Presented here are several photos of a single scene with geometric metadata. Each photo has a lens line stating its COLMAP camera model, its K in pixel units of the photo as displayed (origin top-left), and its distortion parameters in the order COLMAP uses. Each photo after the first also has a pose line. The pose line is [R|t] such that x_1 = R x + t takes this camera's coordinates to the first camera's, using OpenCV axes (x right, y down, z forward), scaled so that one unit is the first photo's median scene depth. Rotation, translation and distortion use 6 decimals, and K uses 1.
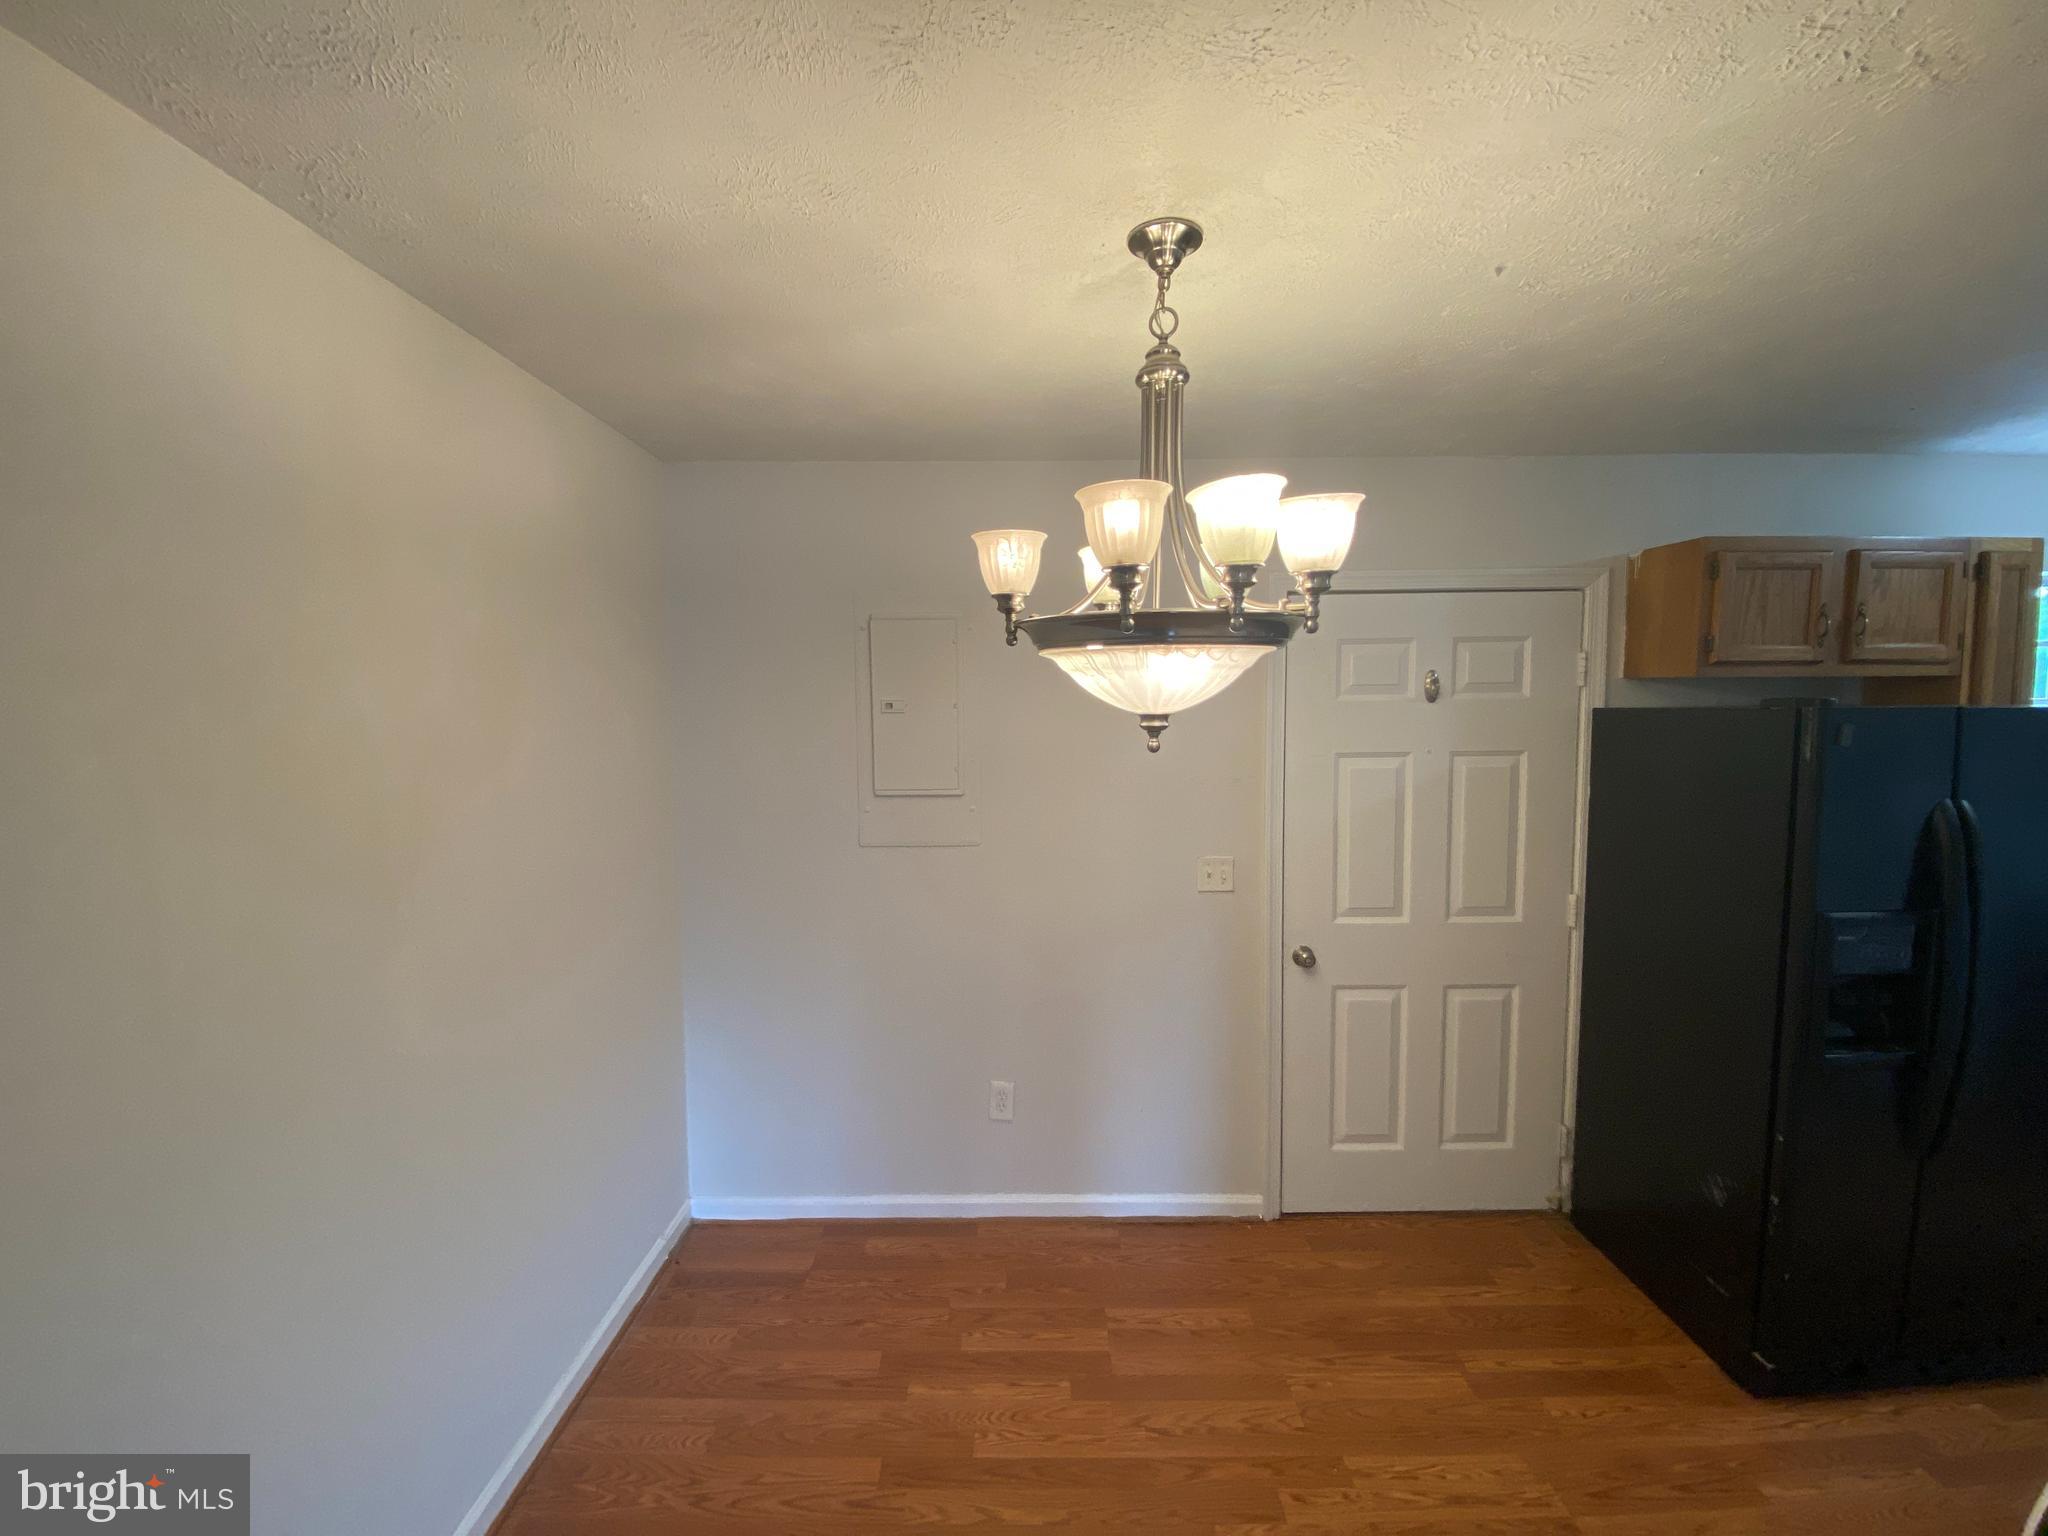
lens RADIAL K [[839.4, 0, 1019.8], [0, 839.4, 778.5], [0, 0, 1]] dist [0.030275, -0.024009]
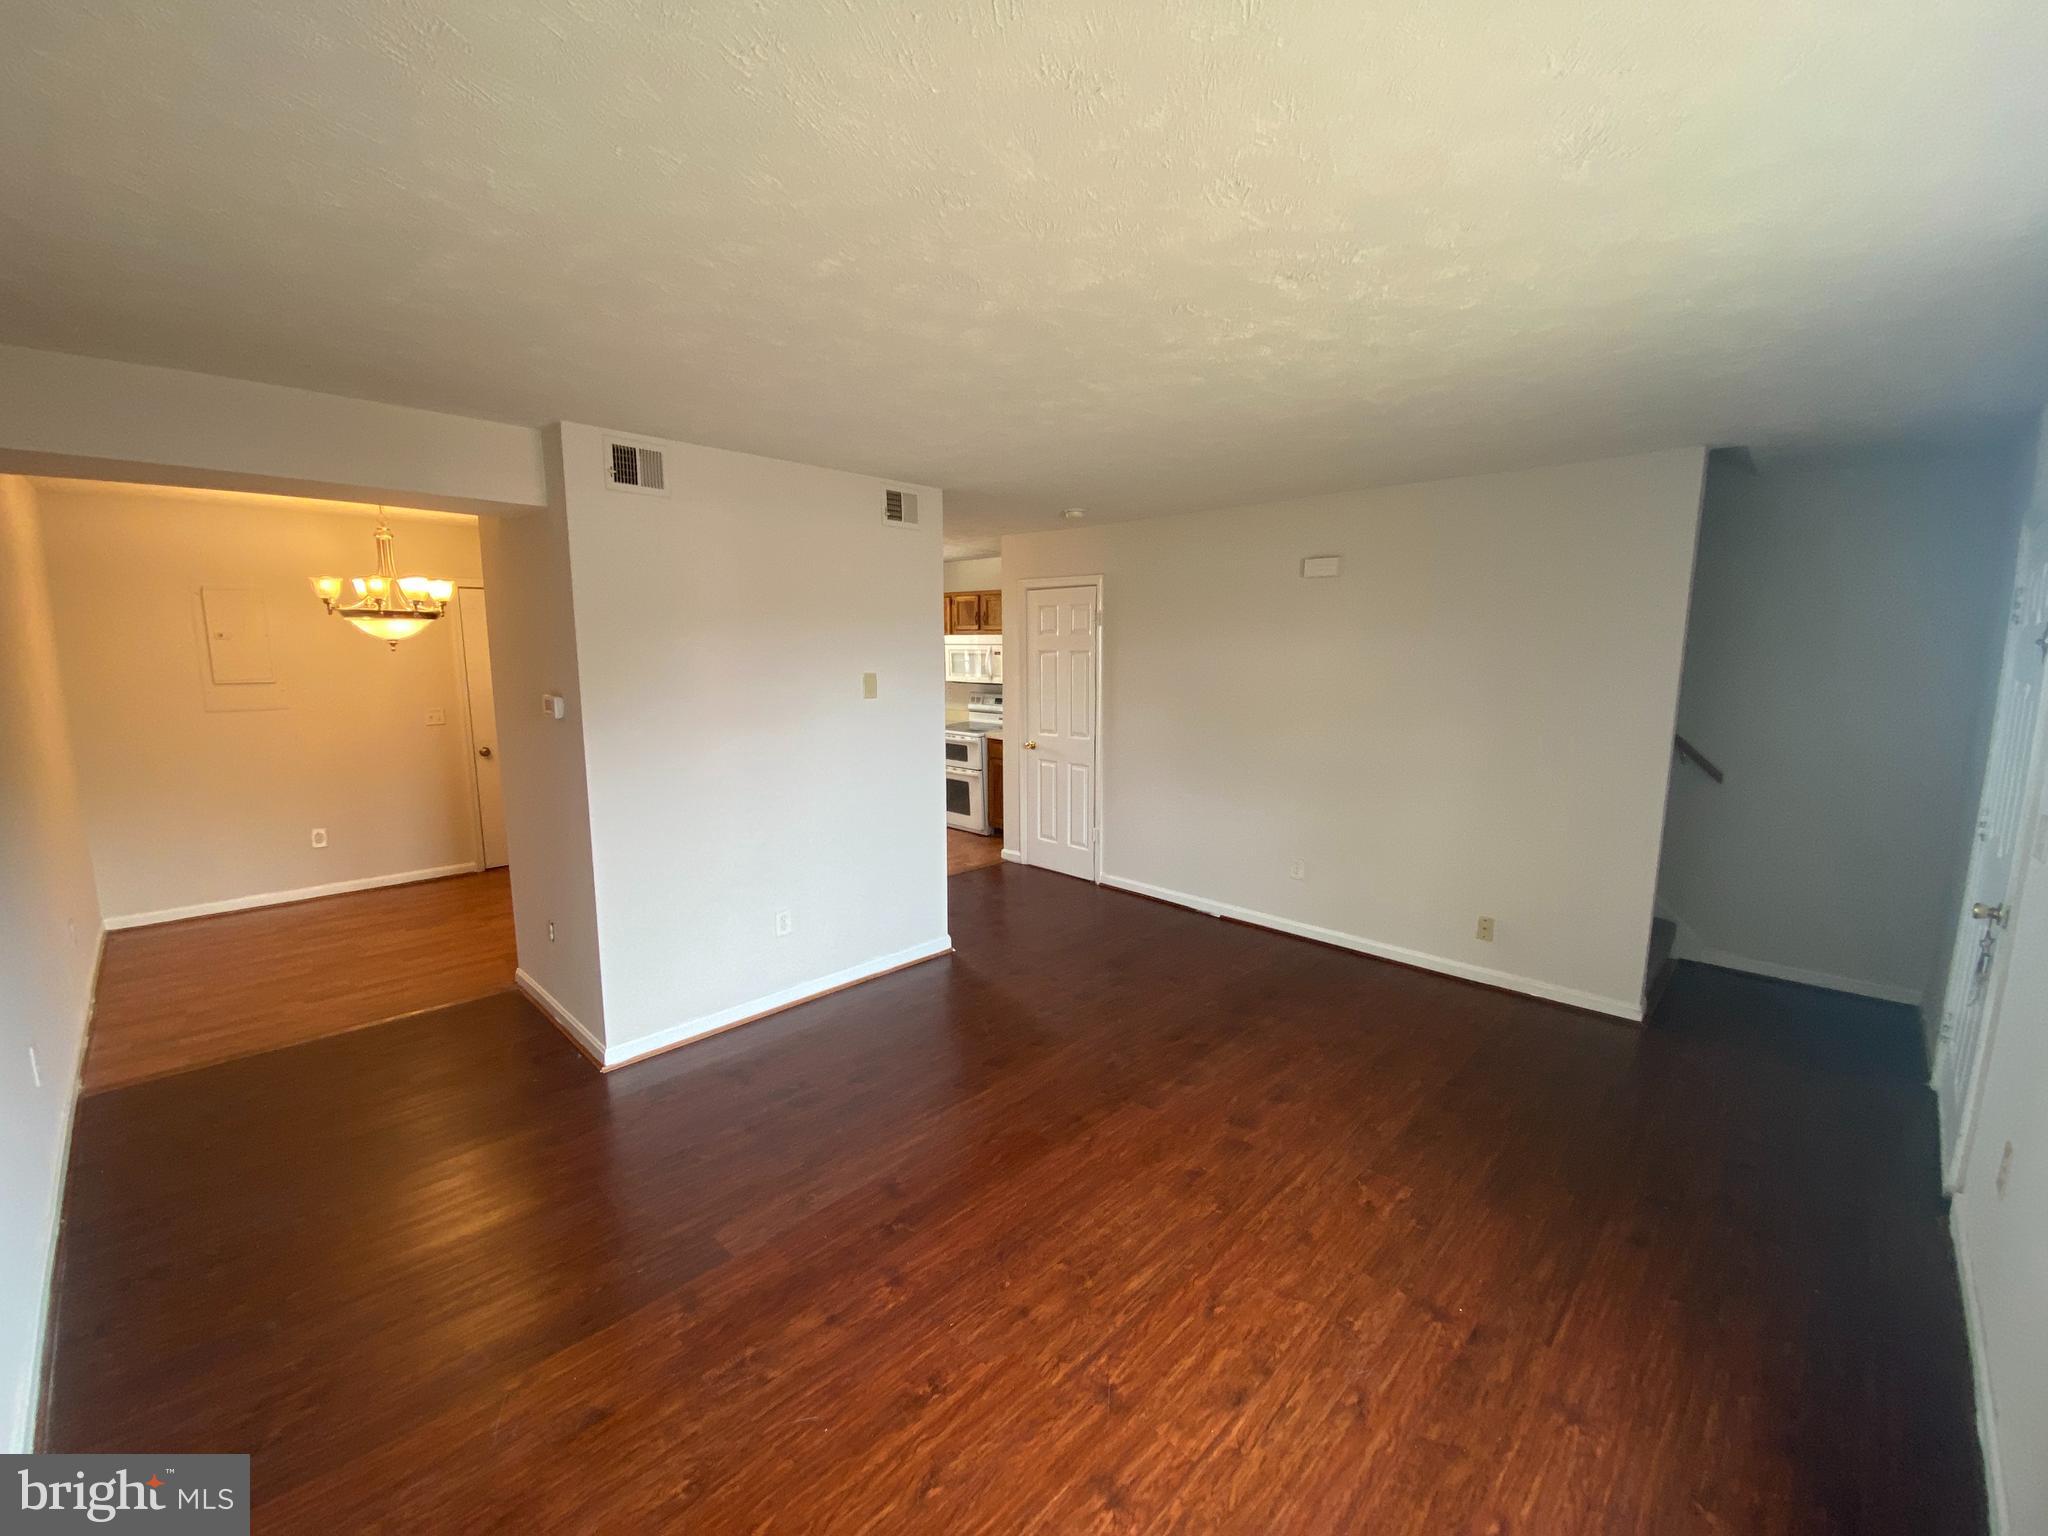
lens RADIAL K [[845.6, 0, 1017.1], [0, 845.6, 773.4], [0, 0, 1]] dist [0.018433, -0.015264]
pose [[0.703075, -0.094717, 0.704780, -0.339372], [0.050426, 0.995235, 0.083449, 0.190617], [-0.709326, -0.023132, 0.704501, -2.031159]]
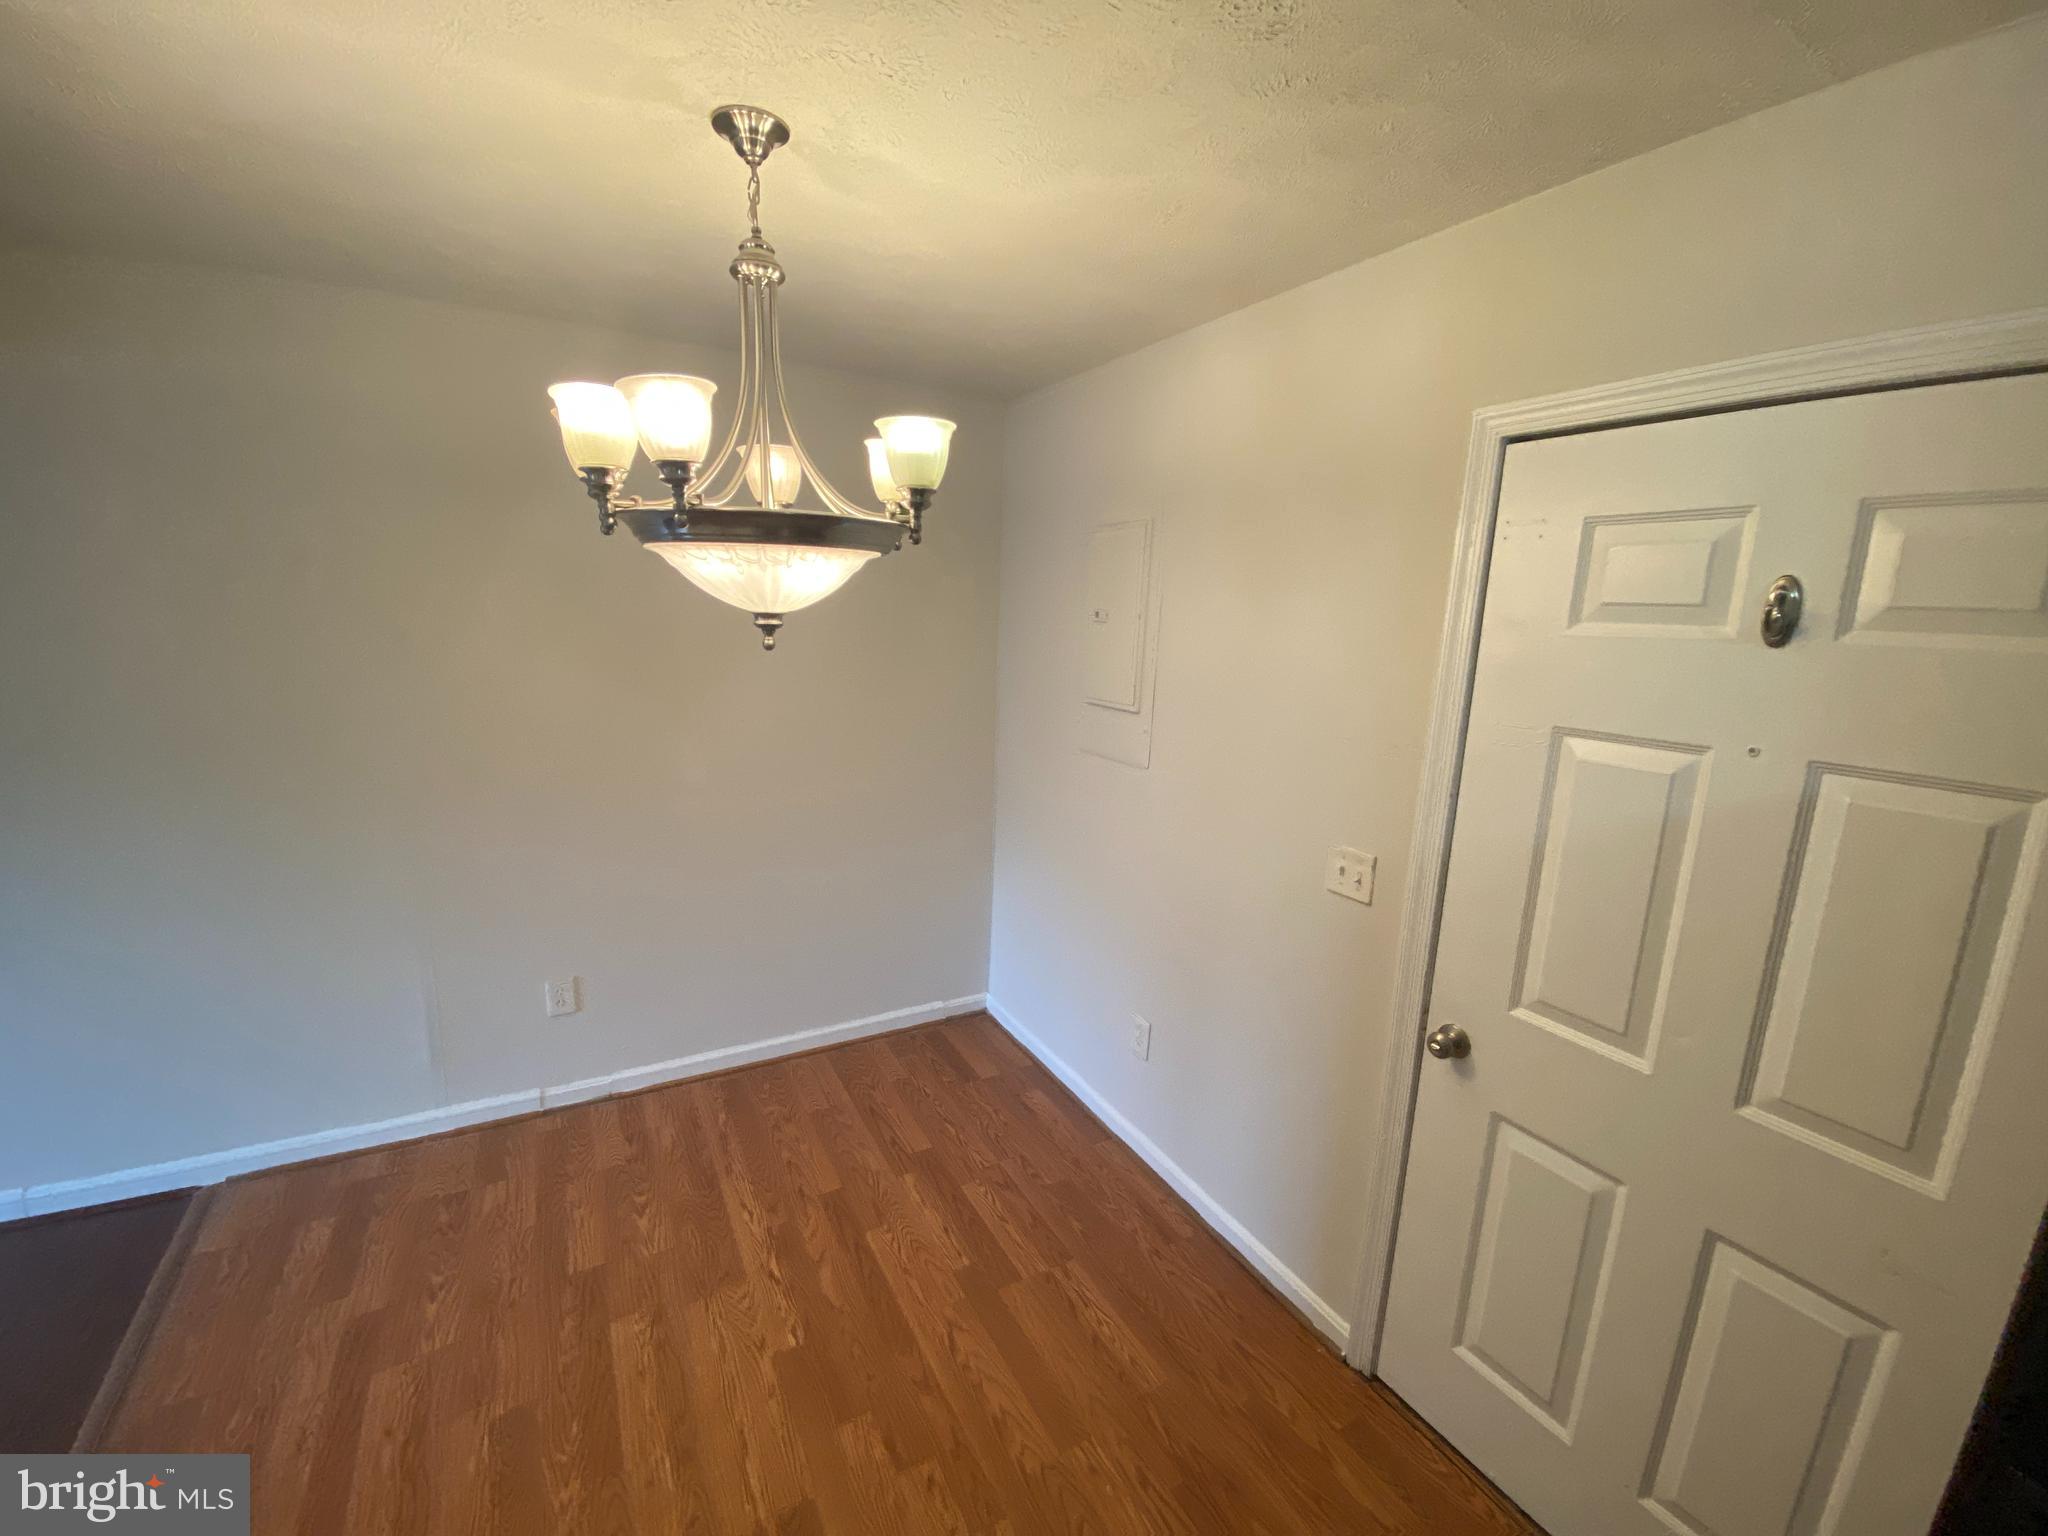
lens RADIAL K [[812.5, 0, 994.4], [0, 812.5, 771.3], [0, 0, 1]] dist [-0.001256, -0.014308]
pose [[0.489217, 0.198233, -0.849335, 0.802421], [-0.116636, 0.979950, 0.161536, -0.053725], [0.864328, 0.020037, 0.502529, 0.502897]]
